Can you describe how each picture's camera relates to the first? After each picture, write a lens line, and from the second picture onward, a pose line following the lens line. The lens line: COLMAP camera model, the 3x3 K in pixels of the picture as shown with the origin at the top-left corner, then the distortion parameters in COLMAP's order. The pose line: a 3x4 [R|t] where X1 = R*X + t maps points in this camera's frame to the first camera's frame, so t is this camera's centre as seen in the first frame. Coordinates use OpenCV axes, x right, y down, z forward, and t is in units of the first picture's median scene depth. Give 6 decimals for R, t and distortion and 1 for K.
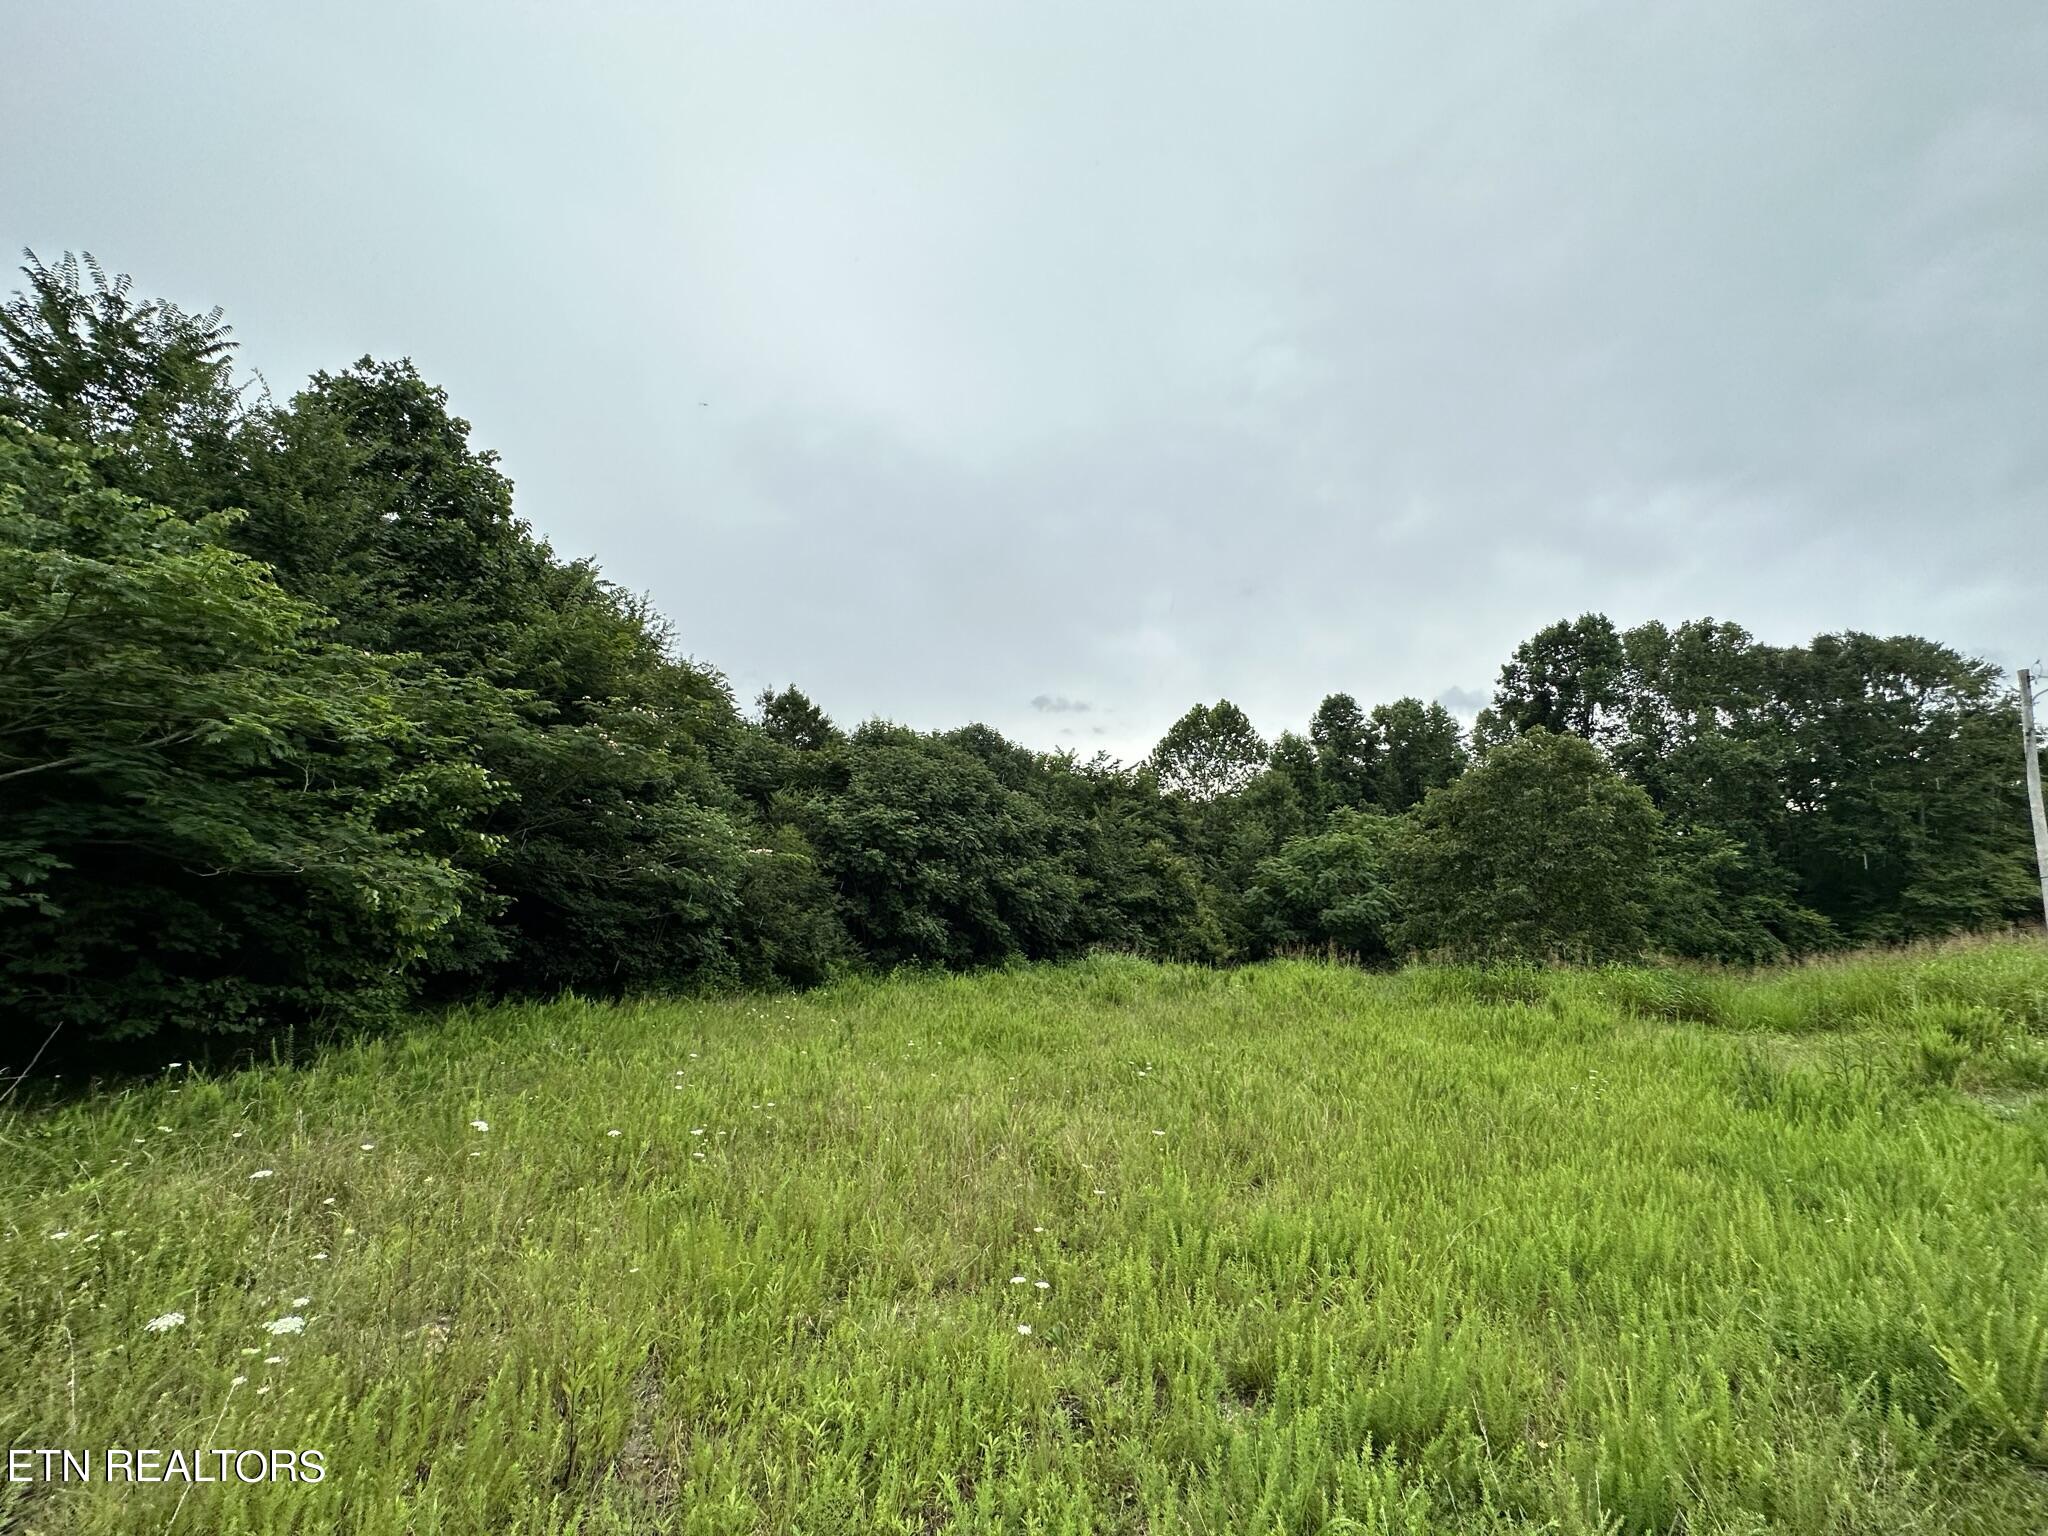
lens RADIAL K [[815.6, 0, 1022.1], [0, 815.6, 783.8], [0, 0, 1]] dist [-0.002042, 0.000631]
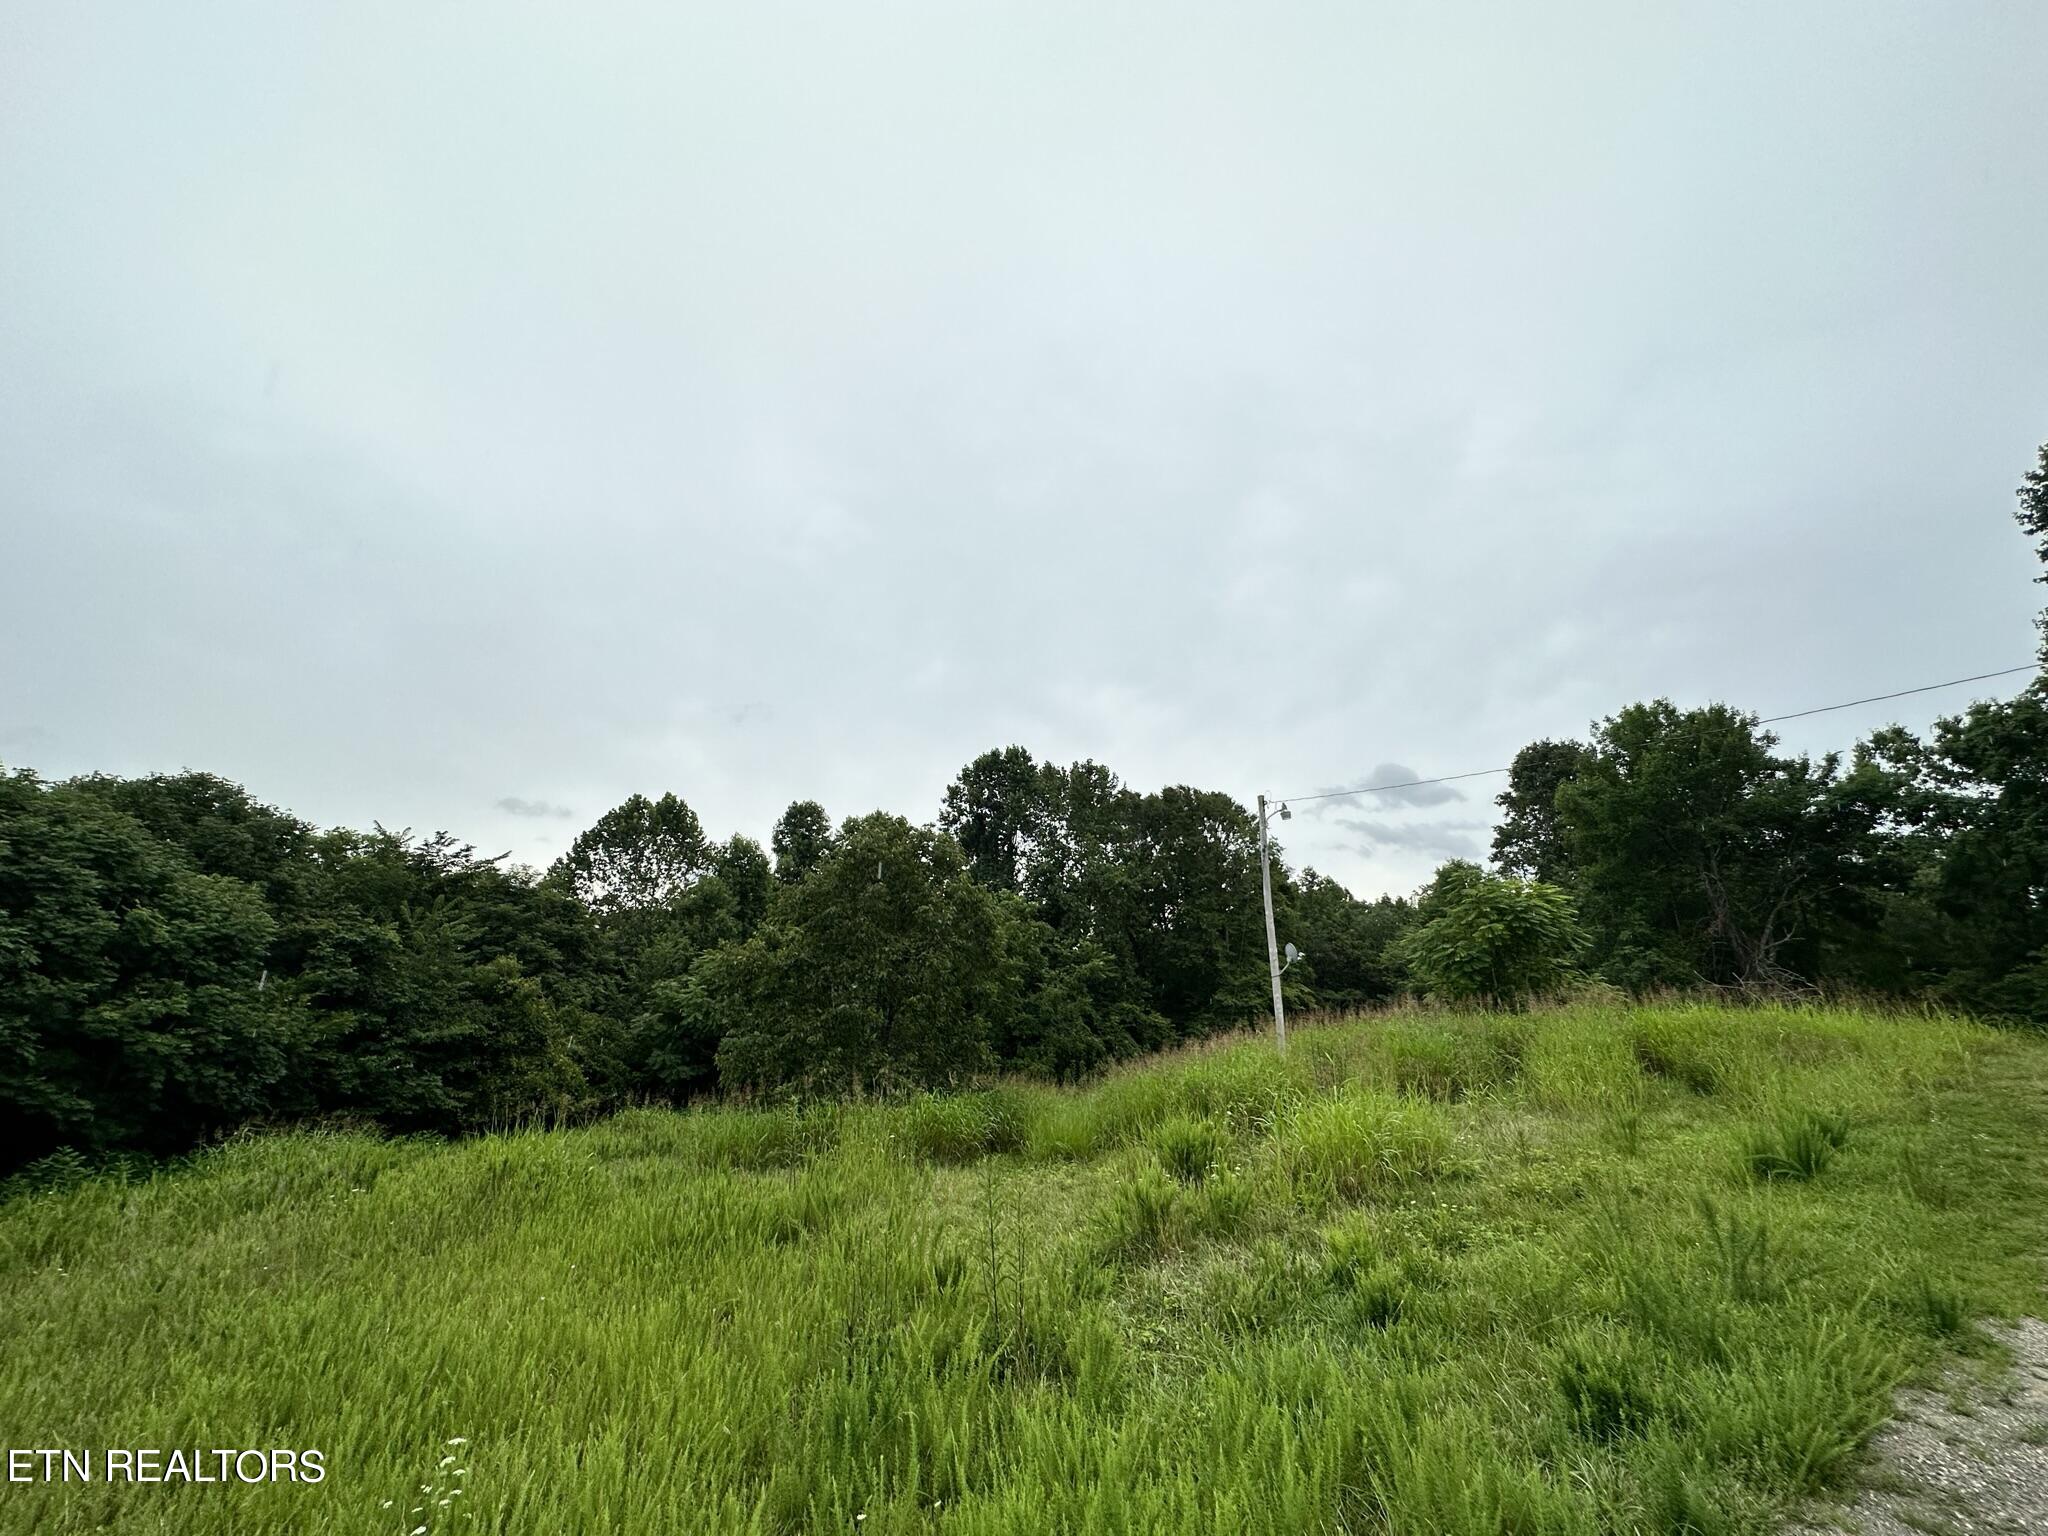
lens RADIAL K [[815.6, 0, 1023.8], [0, 815.6, 772.2], [0, 0, 1]] dist [-0.002042, 0.000631]
pose [[0.838876, 0.114556, 0.532132, 0.143075], [-0.028373, 0.985477, -0.167423, 0.015121], [-0.543583, 0.125349, 0.829943, 0.091934]]
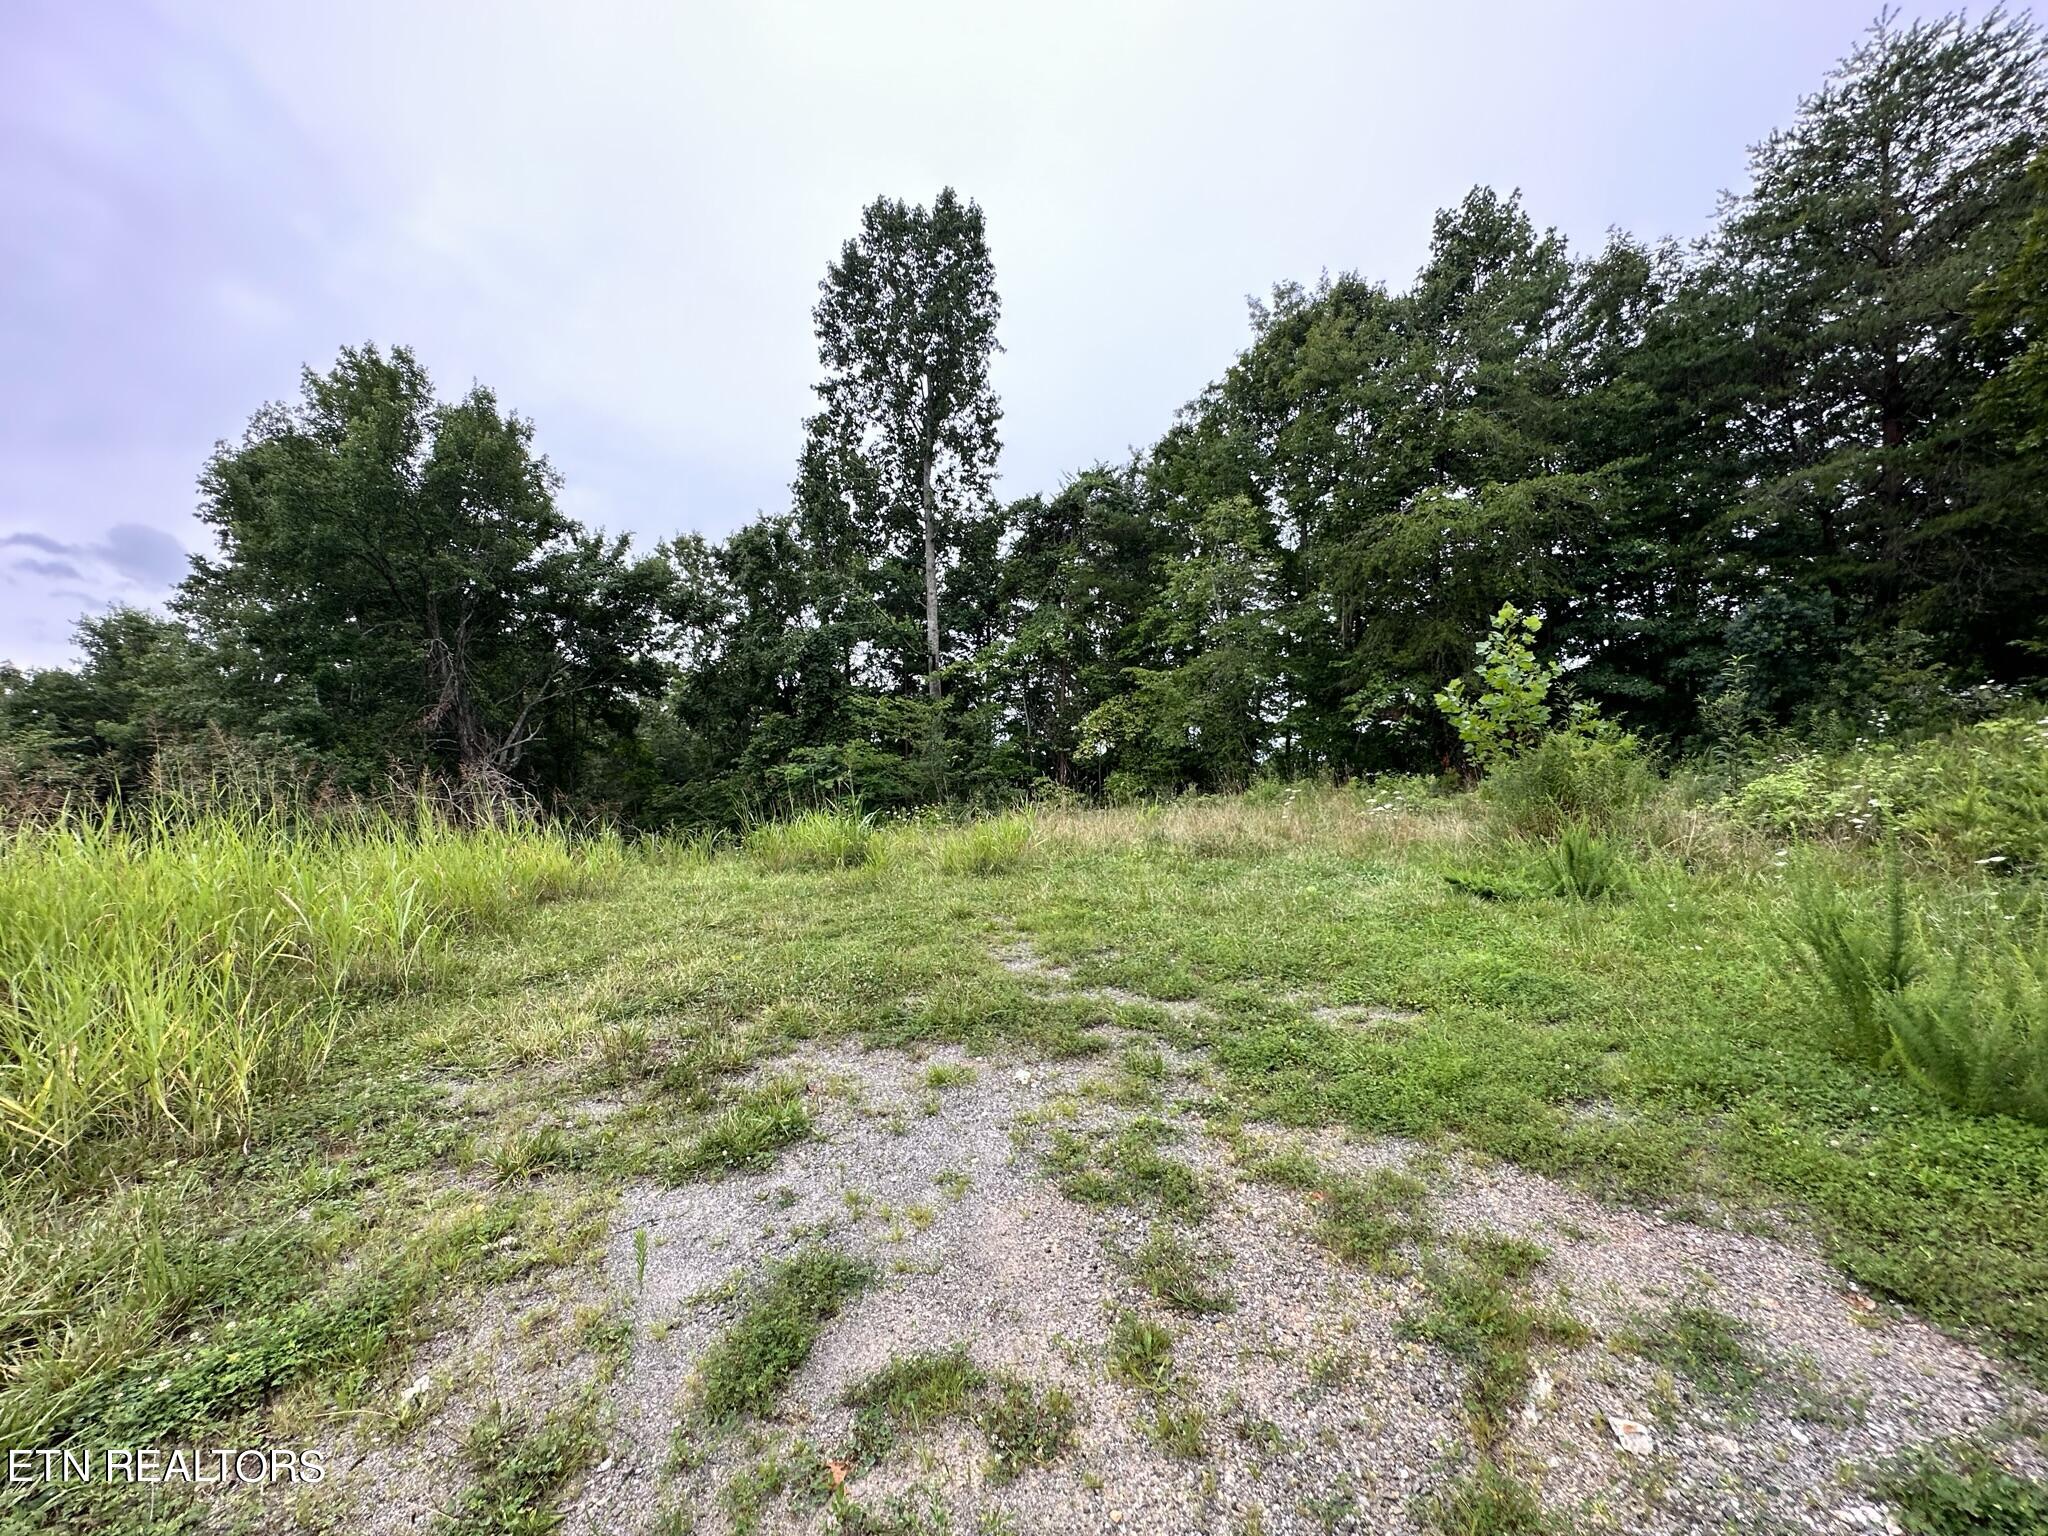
lens RADIAL K [[815.6, 0, 1019.9], [0, 815.6, 769.9], [0, 0, 1]] dist [-0.002042, 0.000631]
pose [[-0.193593, 0.013497, 0.980989, 0.530371], [-0.065893, 0.997469, -0.026728, 0.037457], [-0.978867, -0.069815, -0.192213, 0.116826]]
